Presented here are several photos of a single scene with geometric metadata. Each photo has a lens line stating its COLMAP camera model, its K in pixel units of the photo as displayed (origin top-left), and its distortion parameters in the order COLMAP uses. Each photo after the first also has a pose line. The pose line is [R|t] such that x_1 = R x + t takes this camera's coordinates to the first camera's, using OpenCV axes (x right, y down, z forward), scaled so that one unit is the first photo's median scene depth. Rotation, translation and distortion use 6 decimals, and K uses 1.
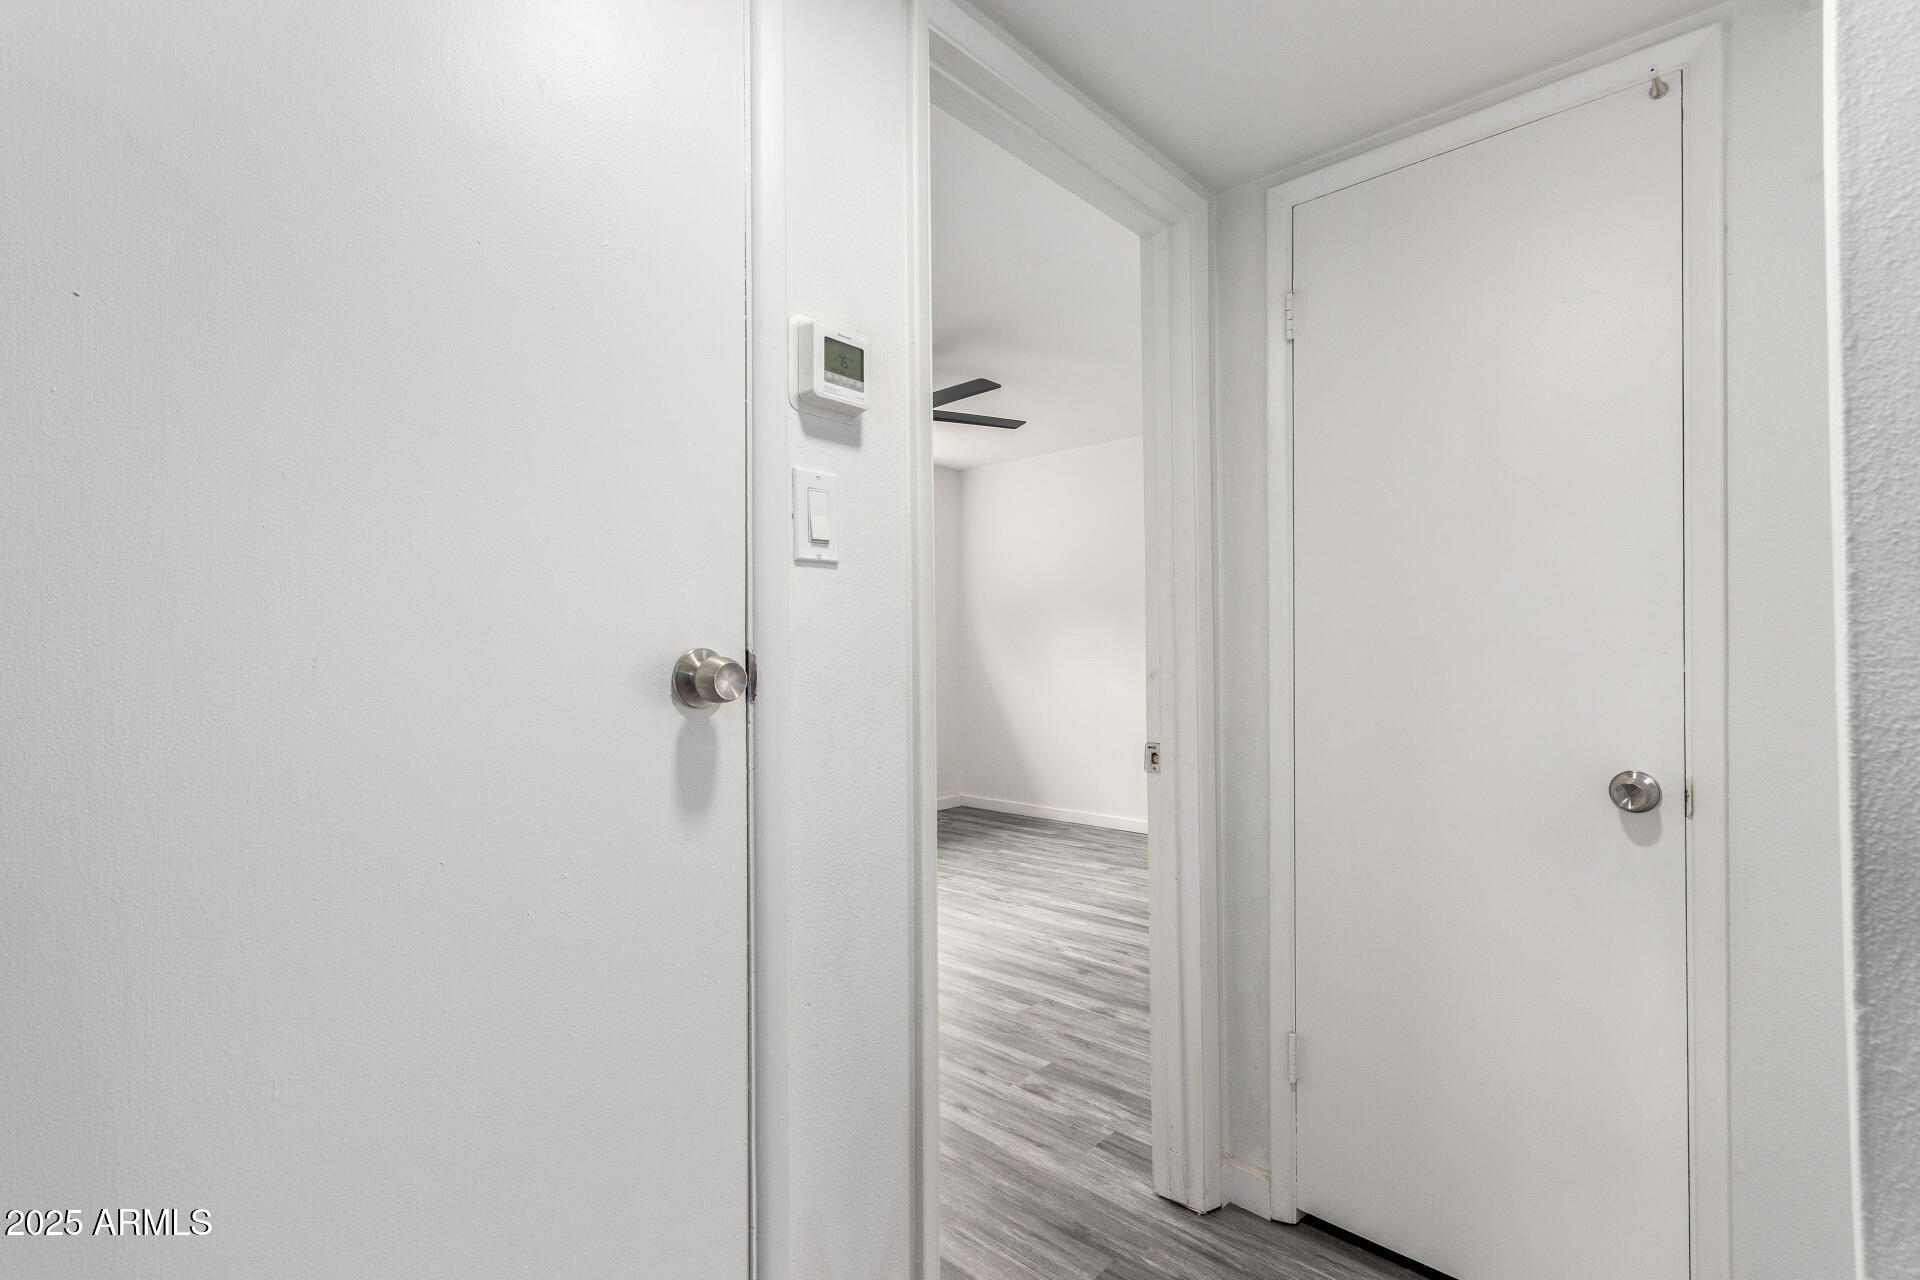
lens RADIAL K [[889.7, 0, 963.0], [0, 889.7, 648.0], [0, 0, 1]] dist [0.001536, 0.001730]
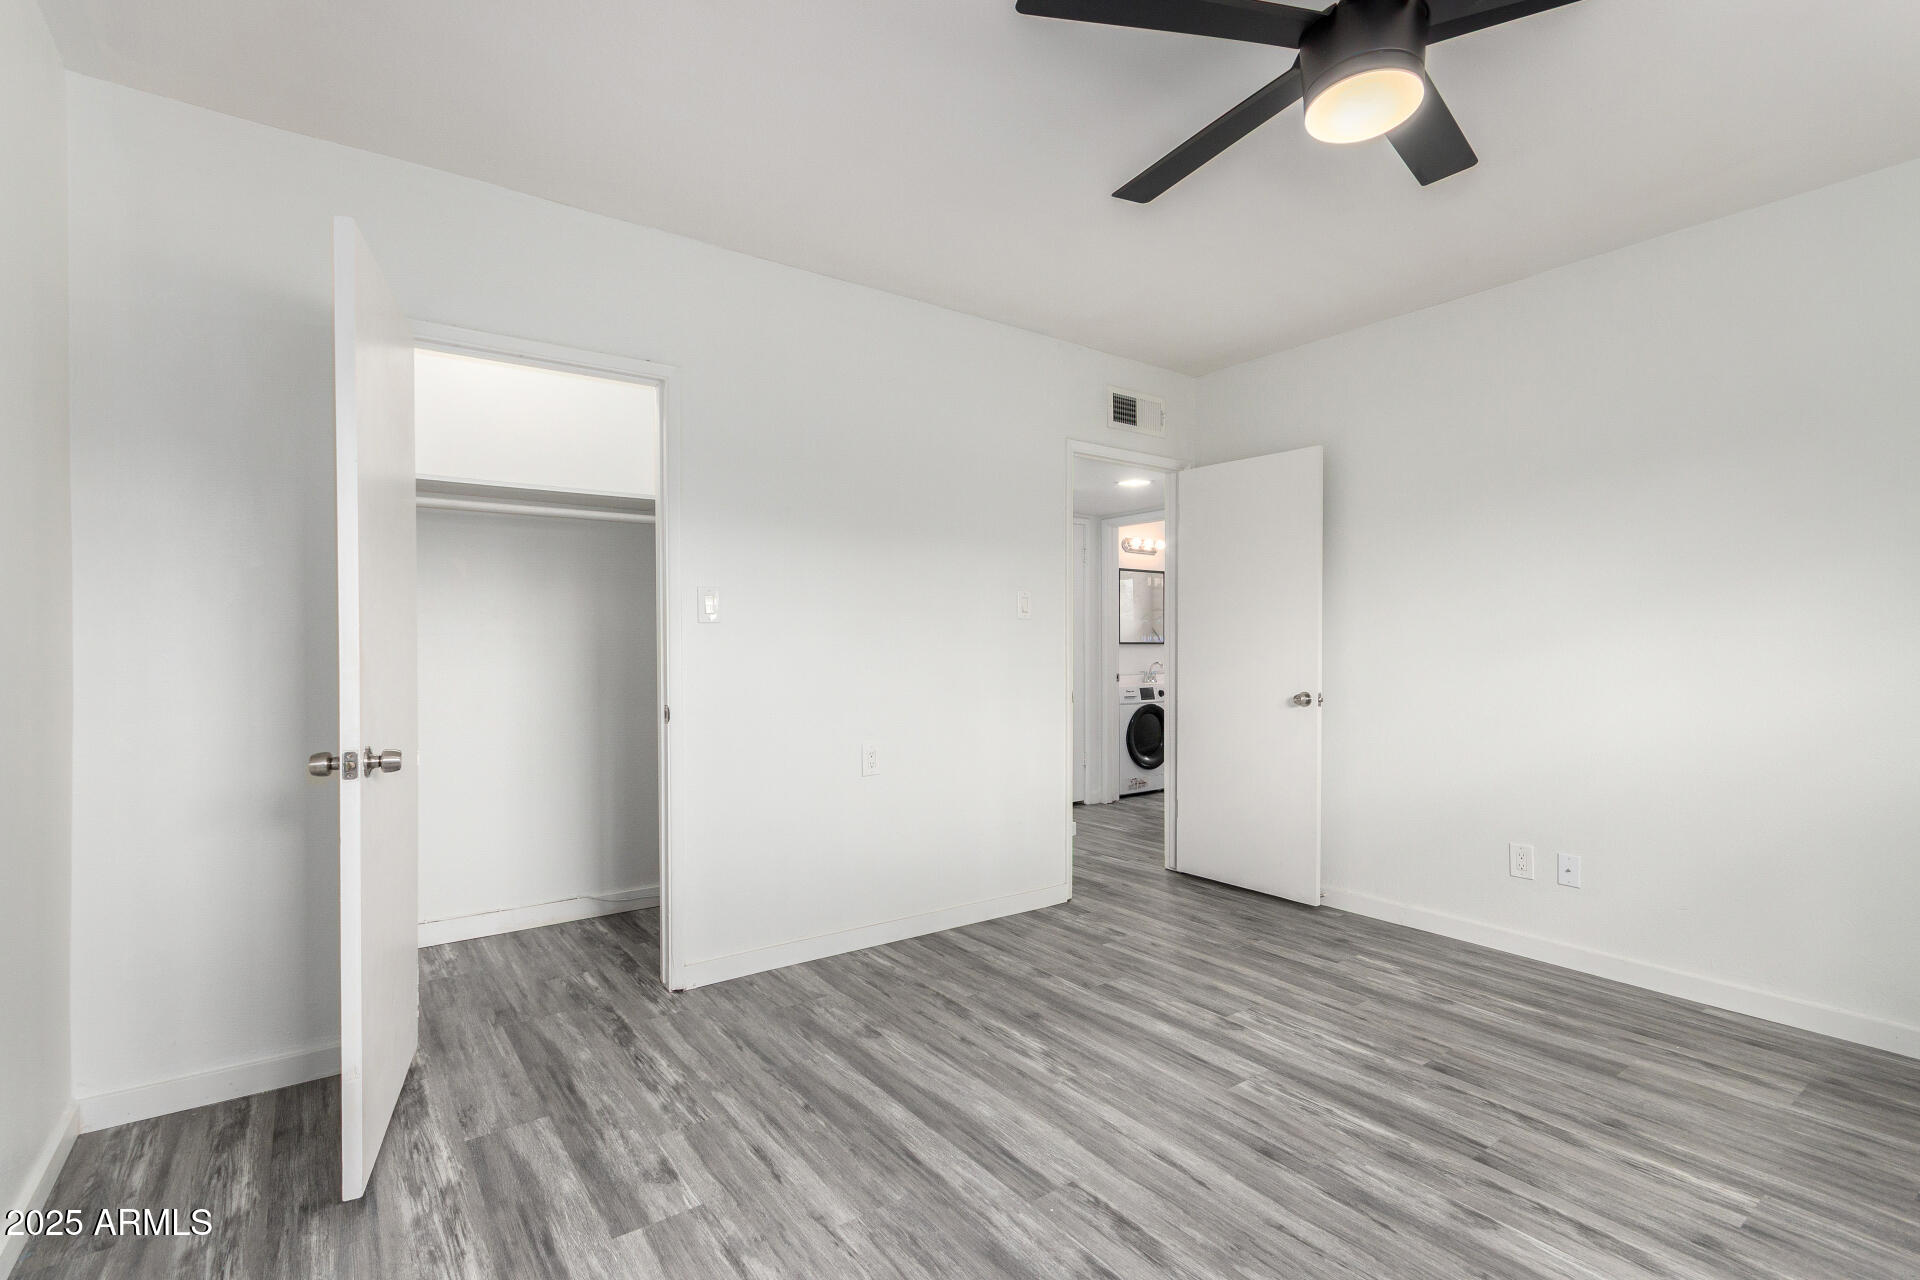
lens RADIAL K [[889.7, 0, 964.5], [0, 889.7, 631.1], [0, 0, 1]] dist [0.001536, 0.001730]
pose [[-0.982651, 0.015000, 0.184855, 0.029065], [0.010717, 0.999651, -0.024152, 0.007934], [-0.185153, -0.021752, -0.982469, 1.502786]]
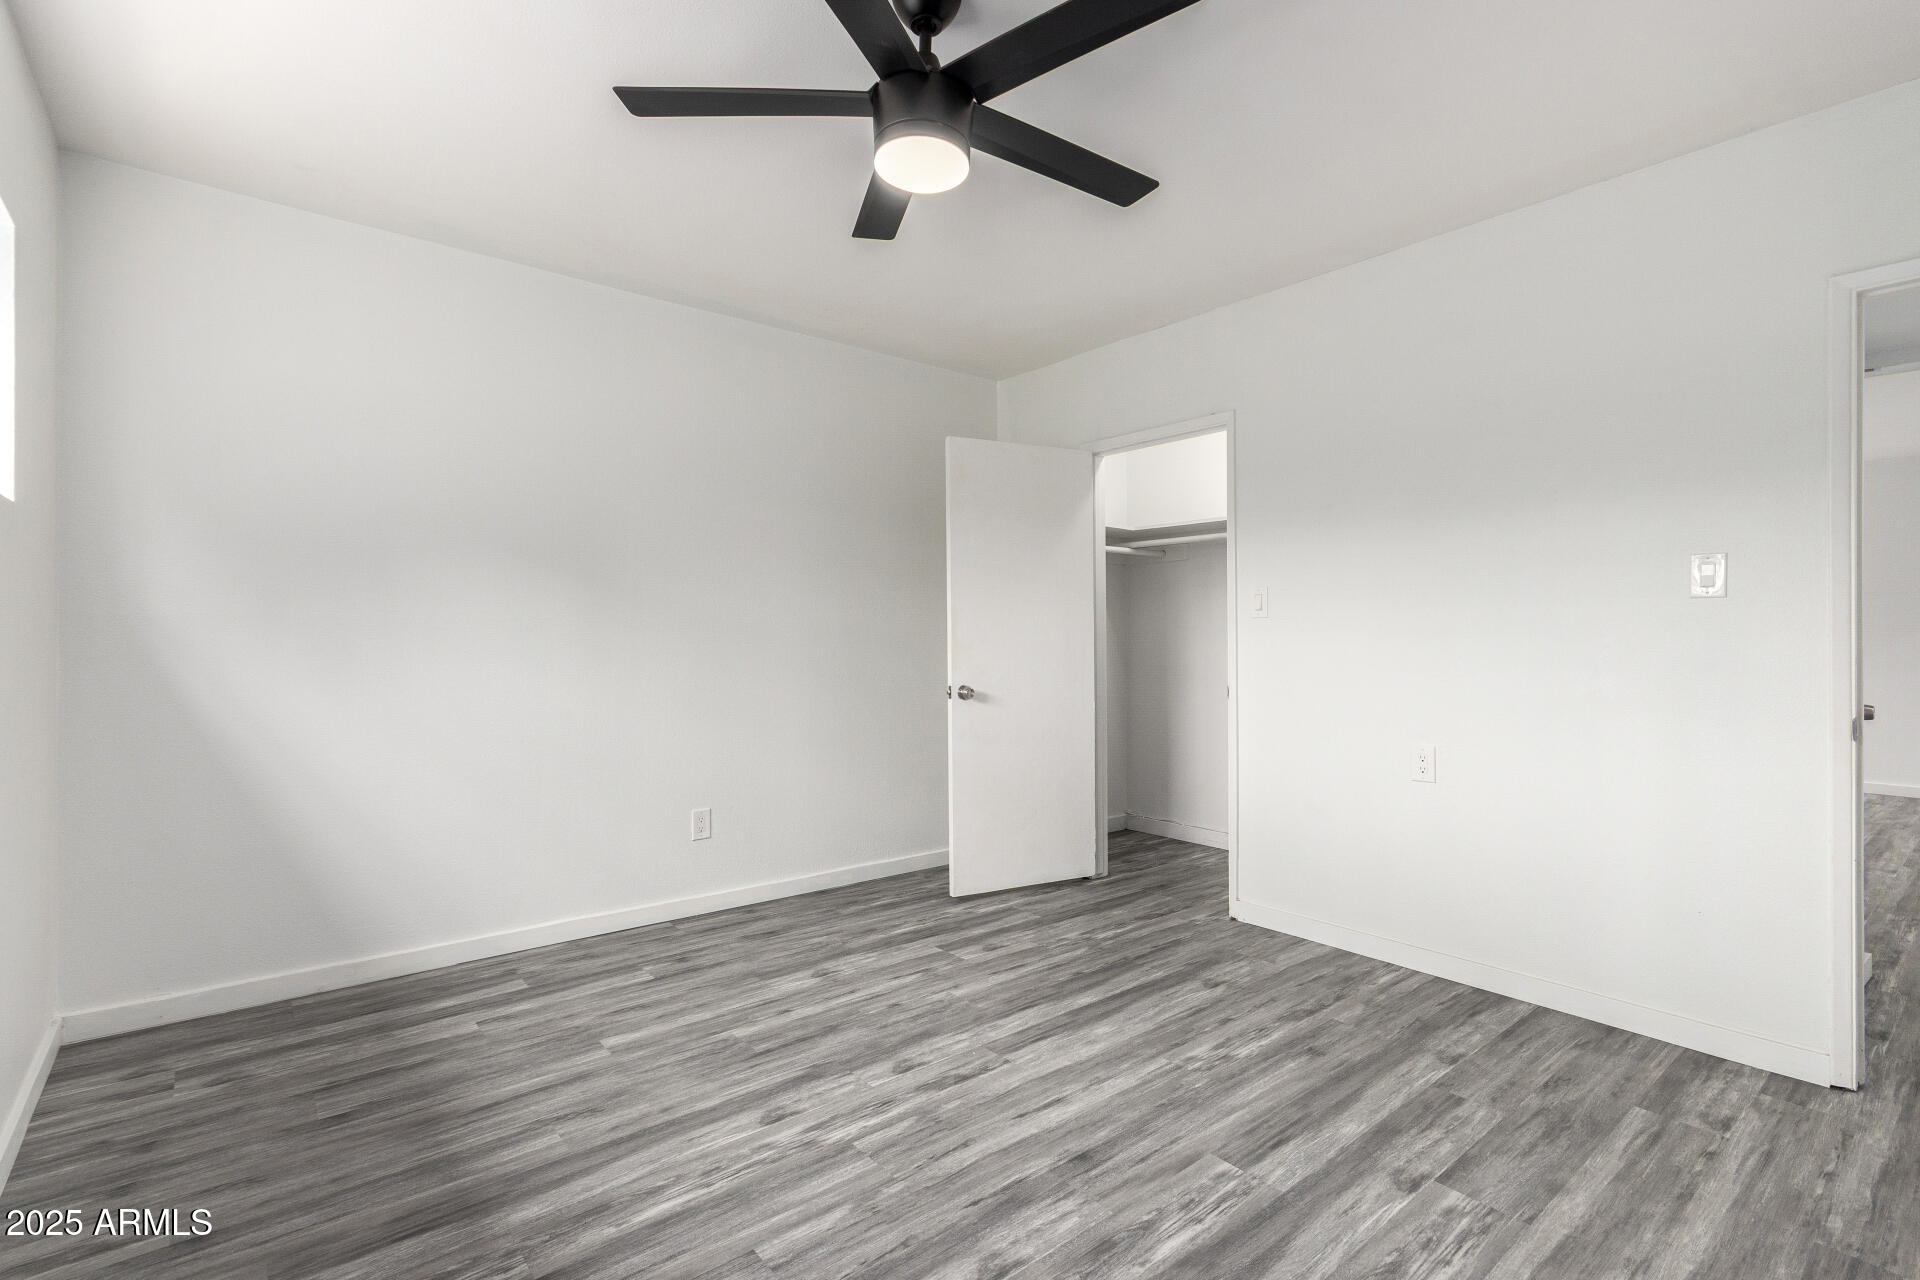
lens RADIAL K [[889.7, 0, 951.9], [0, 889.7, 630.4], [0, 0, 1]] dist [0.001536, 0.001730]
pose [[0.134130, 0.017895, 0.990802, -0.548892], [-0.009883, 0.999811, -0.016720, 0.009667], [-0.990914, -0.007550, 0.134282, 0.973742]]
